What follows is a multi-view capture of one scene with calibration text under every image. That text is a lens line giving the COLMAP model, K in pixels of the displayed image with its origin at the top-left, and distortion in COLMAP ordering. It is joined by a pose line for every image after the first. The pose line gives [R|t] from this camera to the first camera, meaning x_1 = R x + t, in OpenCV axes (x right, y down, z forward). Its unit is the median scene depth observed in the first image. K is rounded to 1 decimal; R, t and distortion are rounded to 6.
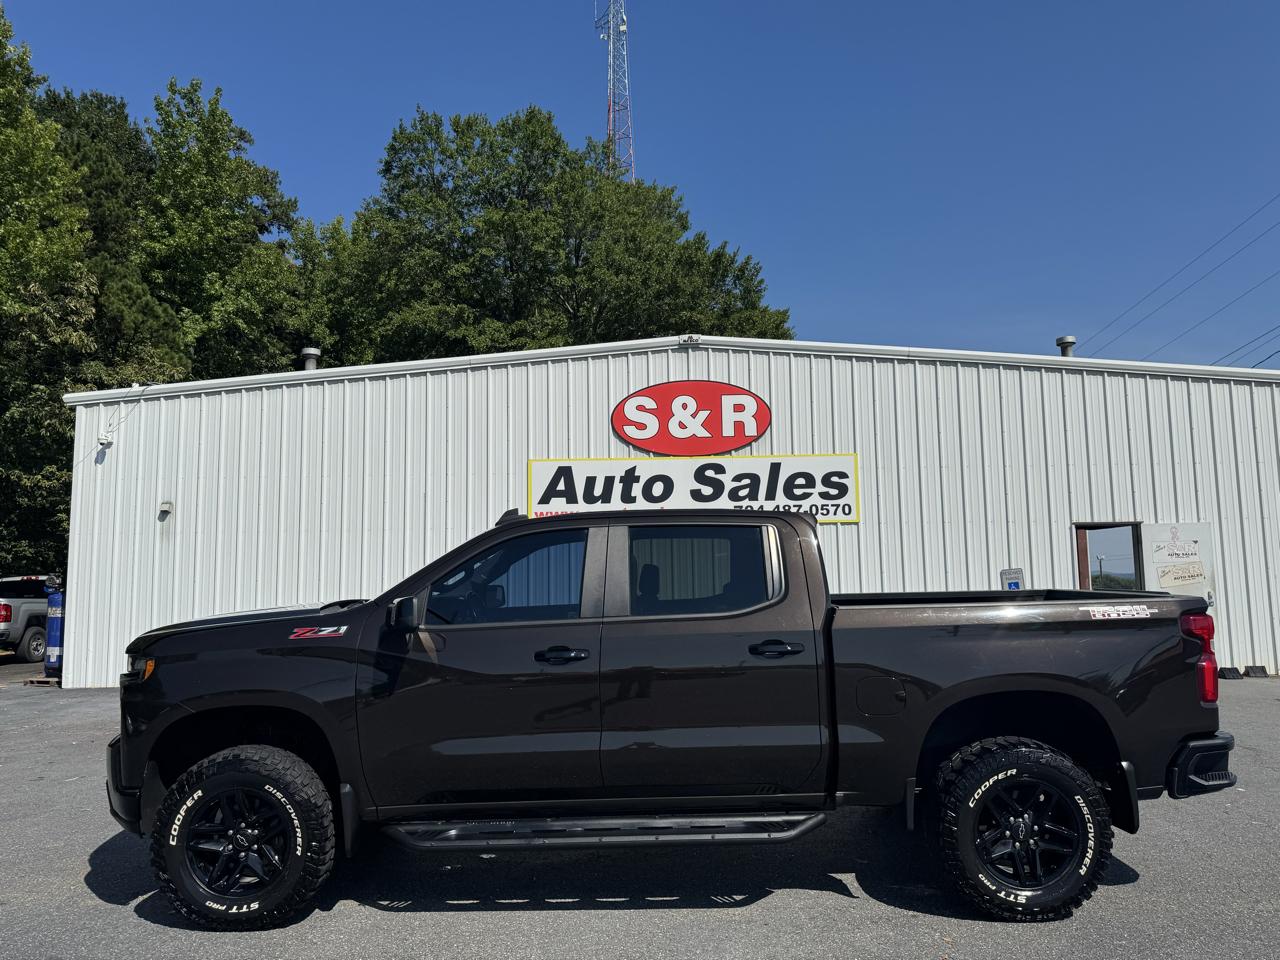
lens RADIAL K [[893.7, 0, 632.9], [0, 893.7, 491.5], [0, 0, 1]] dist [0.086894, -0.098617]
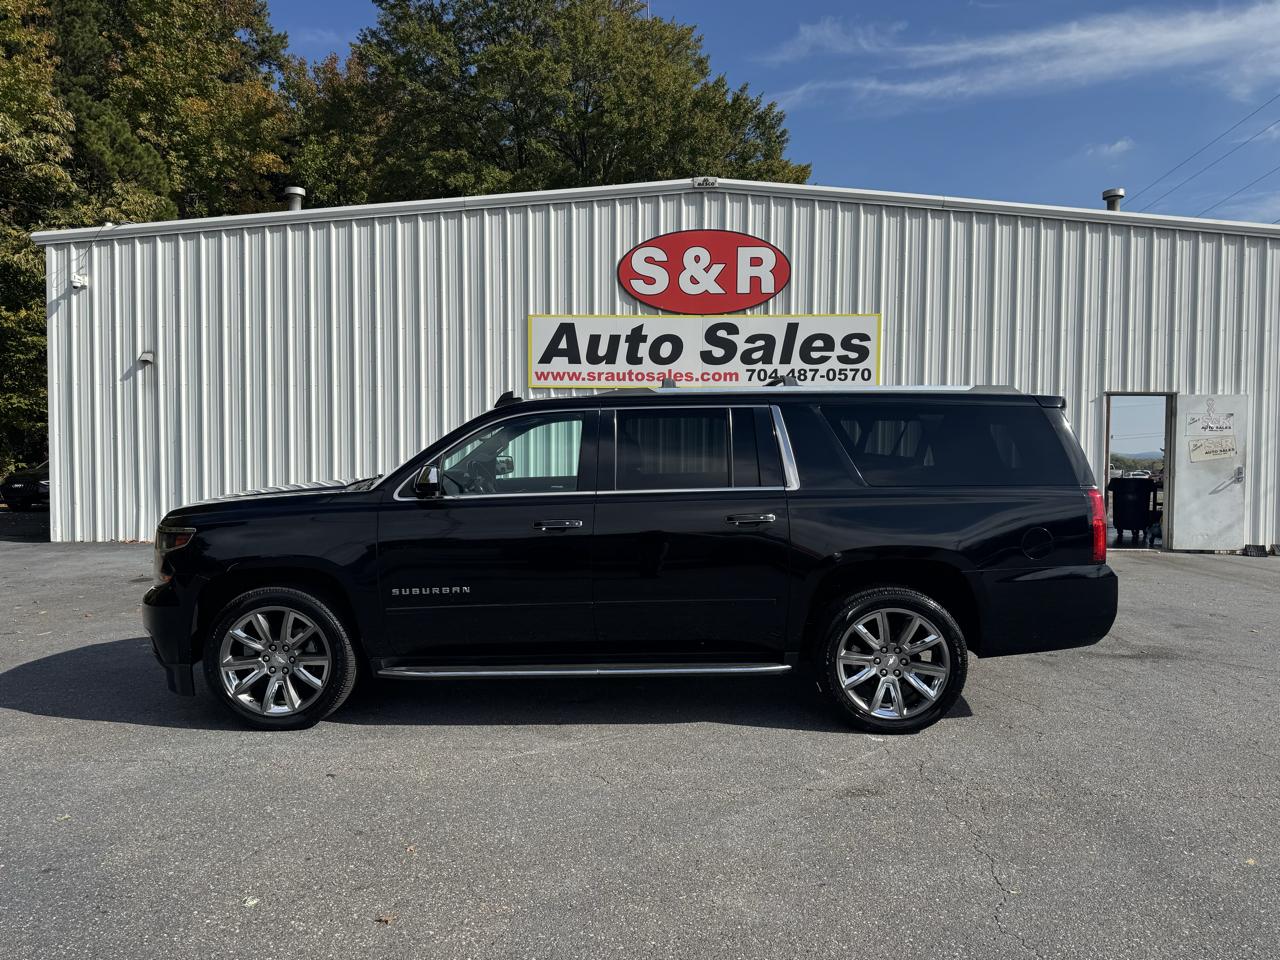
lens RADIAL K [[893.7, 0, 640.4], [0, 893.7, 496.3], [0, 0, 1]] dist [0.086894, -0.098617]
pose [[0.999807, 0.019590, -0.001619, 0.005460], [-0.019147, 0.989191, 0.145376, 0.013417], [0.004450, -0.145317, 0.989375, 0.046459]]
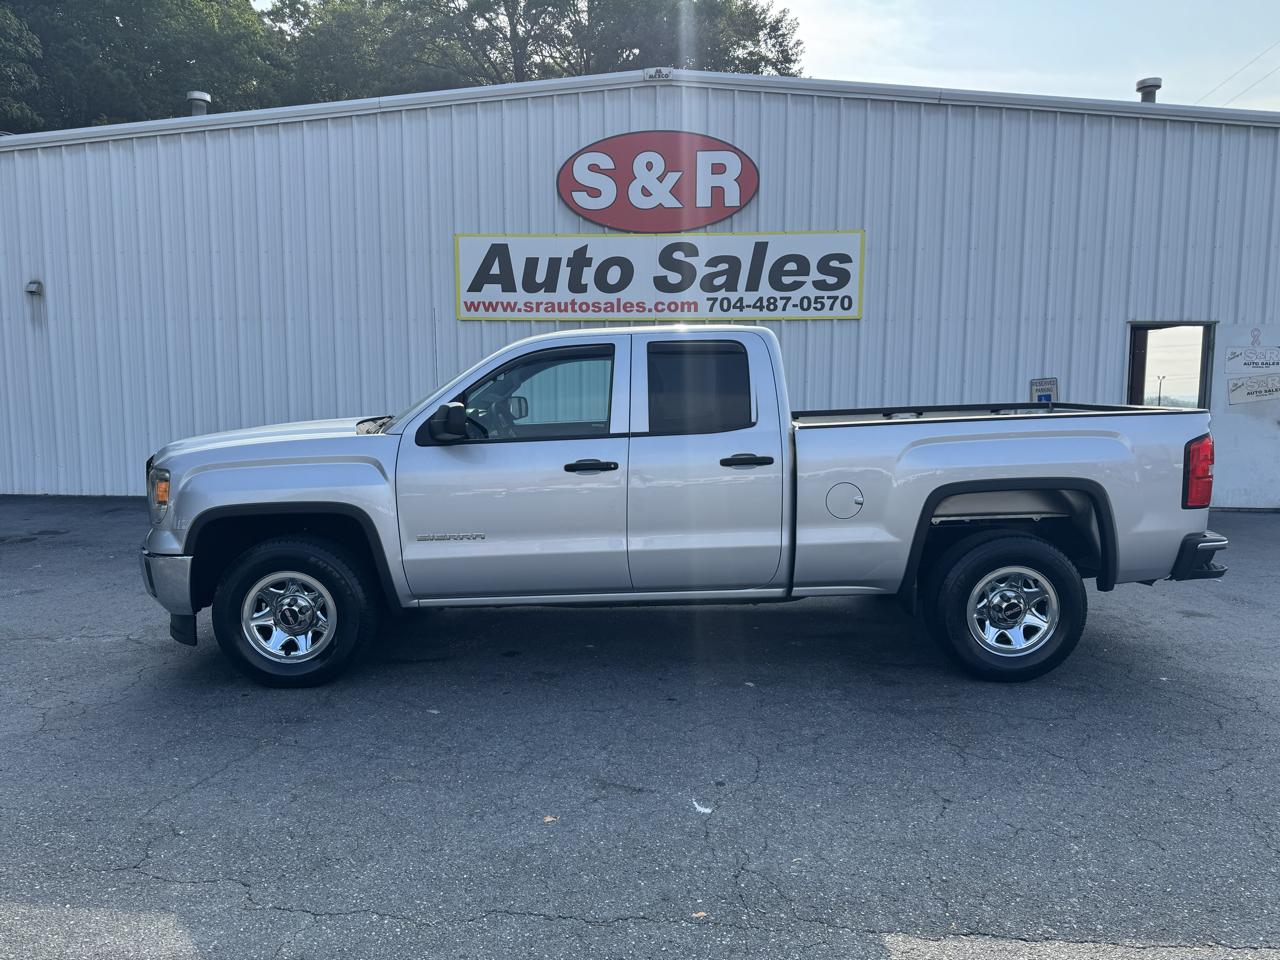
lens RADIAL K [[893.7, 0, 644.0], [0, 893.7, 498.8], [0, 0, 1]] dist [0.086894, -0.098617]
pose [[0.998980, 0.022436, -0.039179, 0.091221], [-0.013842, 0.978198, 0.207211, 0.026663], [0.042974, -0.206458, 0.977511, 0.163829]]
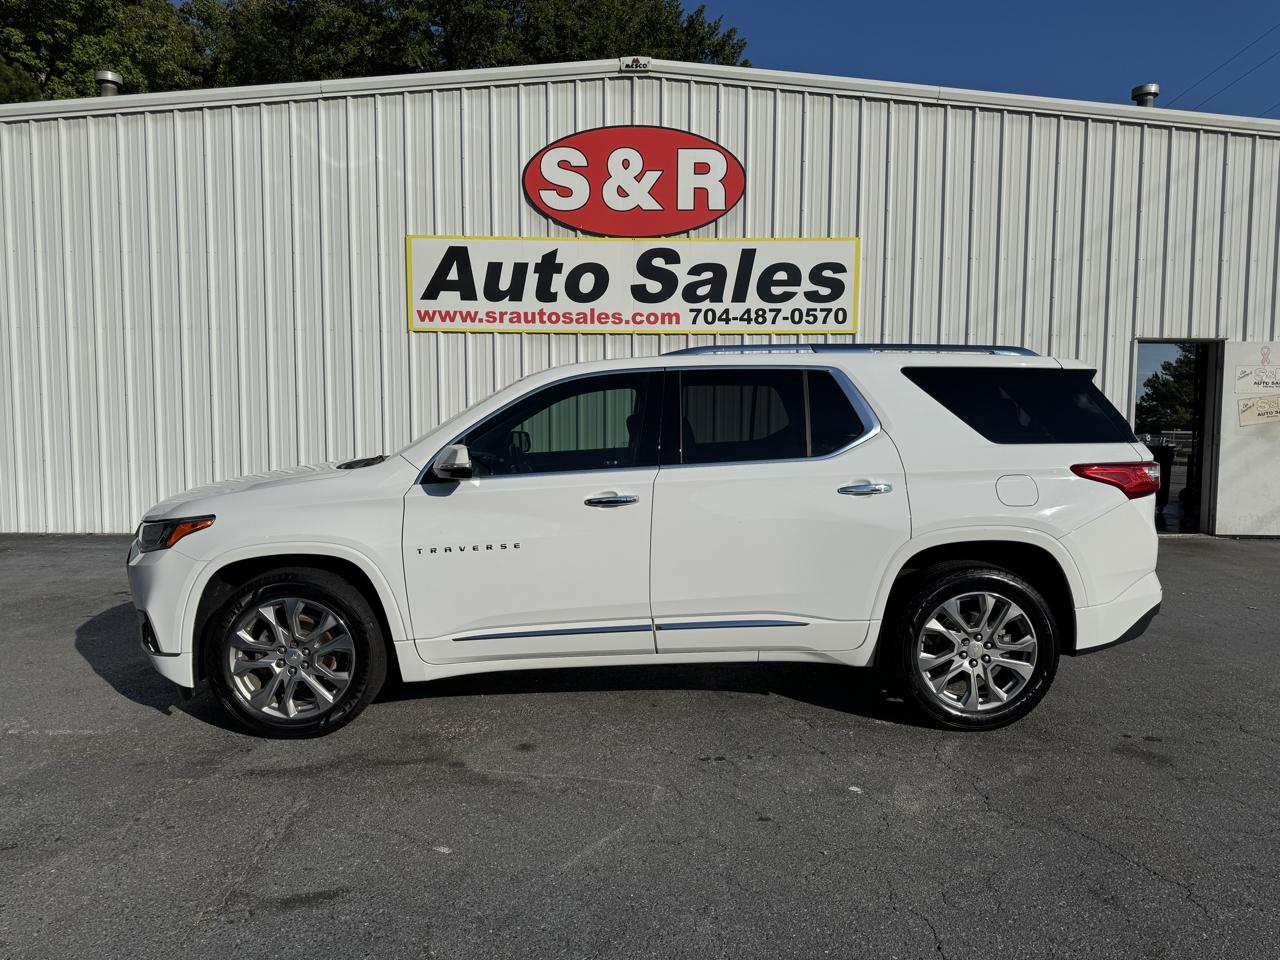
lens RADIAL K [[893.7, 0, 640.3], [0, 893.7, 496.5], [0, 0, 1]] dist [0.086894, -0.098617]
pose [[0.999151, 0.015325, 0.038244, 0.045981], [-0.021947, 0.983562, 0.179234, 0.036596], [-0.034869, -0.179921, 0.983063, 0.244523]]
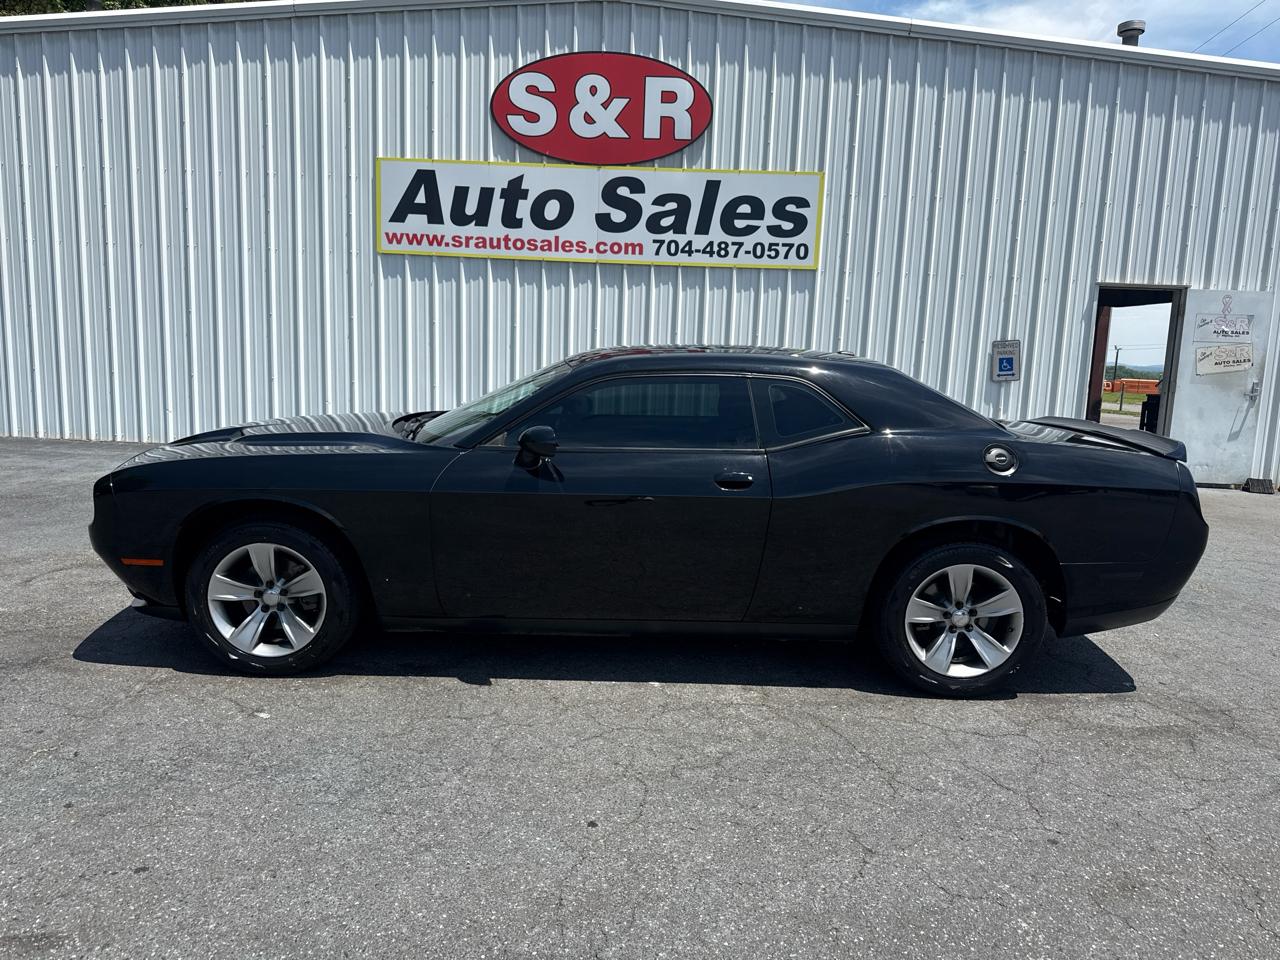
lens RADIAL K [[893.7, 0, 648.6], [0, 893.7, 491.9], [0, 0, 1]] dist [0.086894, -0.098617]
pose [[0.998639, 0.051327, 0.009244, 0.112342], [-0.052020, 0.967642, 0.246907, 0.034739], [0.003728, -0.247052, 0.968995, 0.220192]]
